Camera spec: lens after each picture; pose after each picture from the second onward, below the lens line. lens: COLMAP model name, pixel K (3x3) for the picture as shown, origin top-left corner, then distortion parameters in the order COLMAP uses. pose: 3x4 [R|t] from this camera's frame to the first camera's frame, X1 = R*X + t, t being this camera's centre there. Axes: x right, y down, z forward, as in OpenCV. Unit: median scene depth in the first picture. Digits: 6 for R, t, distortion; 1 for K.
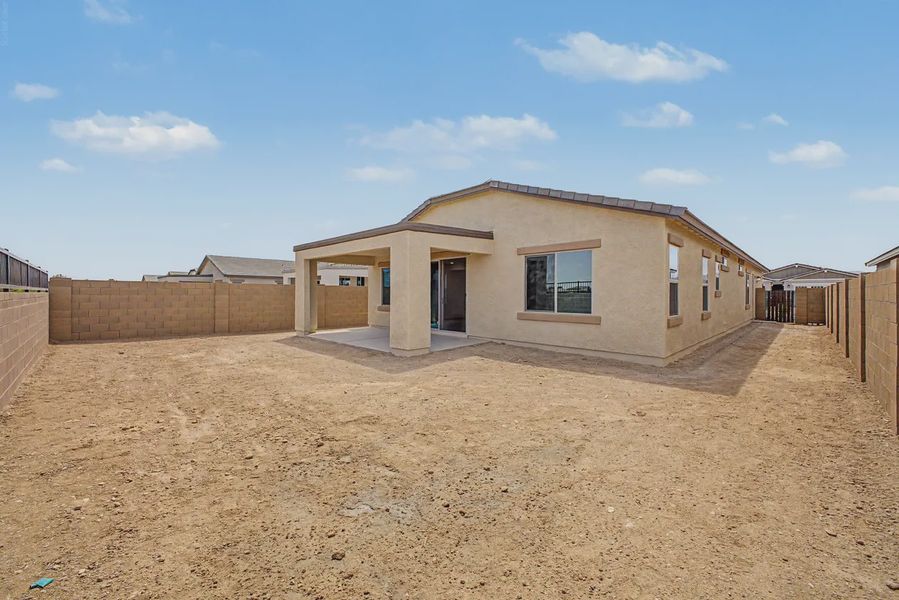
lens RADIAL K [[355.4, 0, 449.0], [0, 355.4, 296.7], [0, 0, 1]] dist [0.006083, -0.000857]
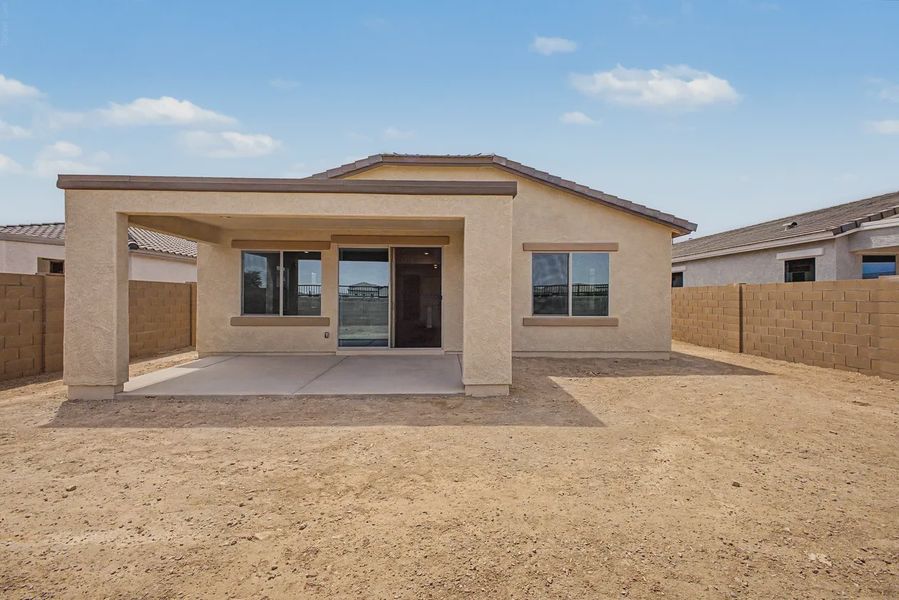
lens RADIAL K [[355.4, 0, 449.6], [0, 355.4, 296.5], [0, 0, 1]] dist [0.006083, -0.000857]
pose [[0.694915, 0.000969, 0.719092, -0.576784], [0.003050, 0.999986, -0.004295, -0.004106], [-0.719086, 0.005178, 0.694902, 0.561650]]
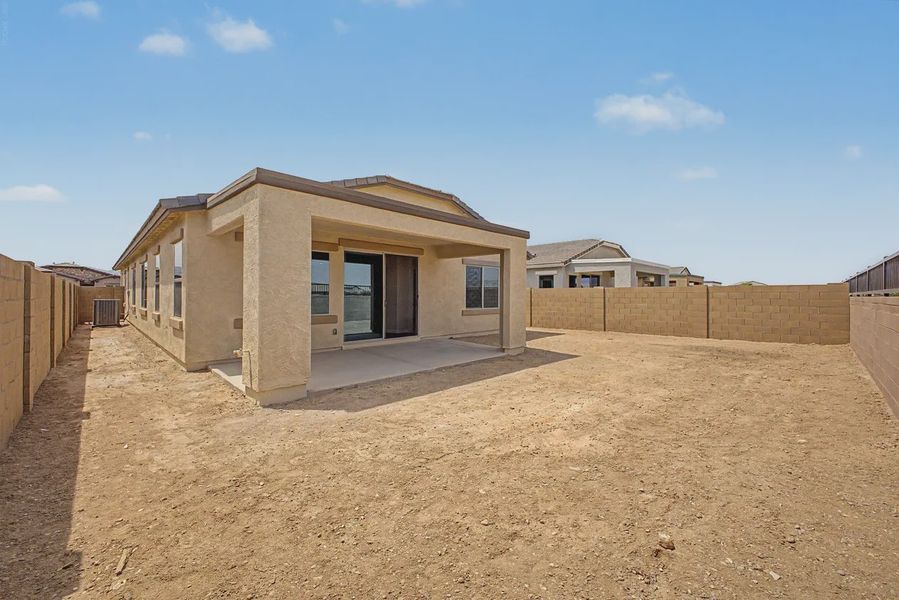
lens RADIAL K [[355.4, 0, 451.8], [0, 355.4, 295.7], [0, 0, 1]] dist [0.006083, -0.000857]
pose [[0.006487, -0.003910, 0.999971, -1.100886], [0.001689, 0.999991, 0.003899, -0.011431], [-0.999978, 0.001664, 0.006494, 1.084294]]
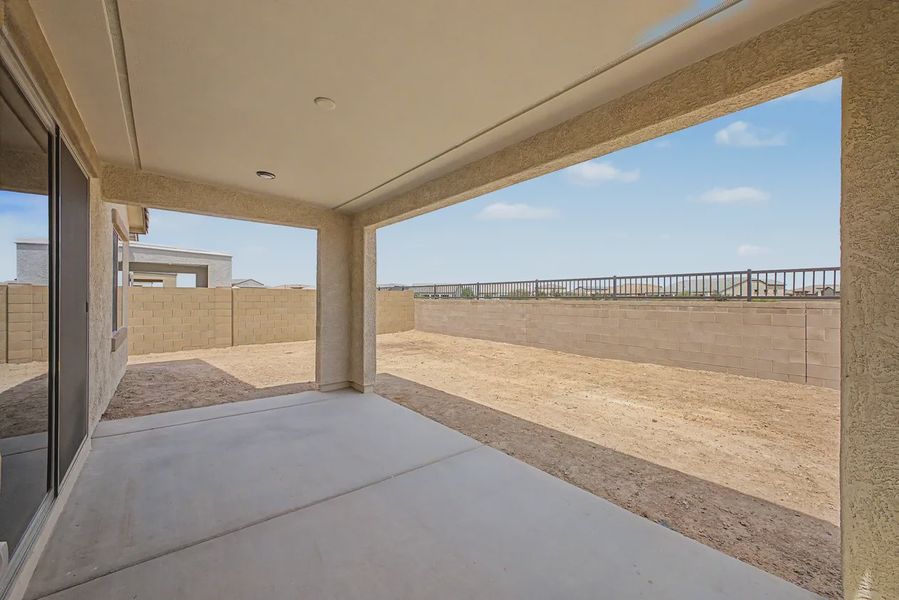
lens RADIAL K [[355.4, 0, 450.8], [0, 355.4, 296.7], [0, 0, 1]] dist [0.006083, -0.000857]
pose [[-0.994267, -0.002195, 0.106904, -0.350993], [-0.001470, 0.999975, 0.006859, -0.021364], [-0.106916, 0.006662, -0.994246, 1.522484]]
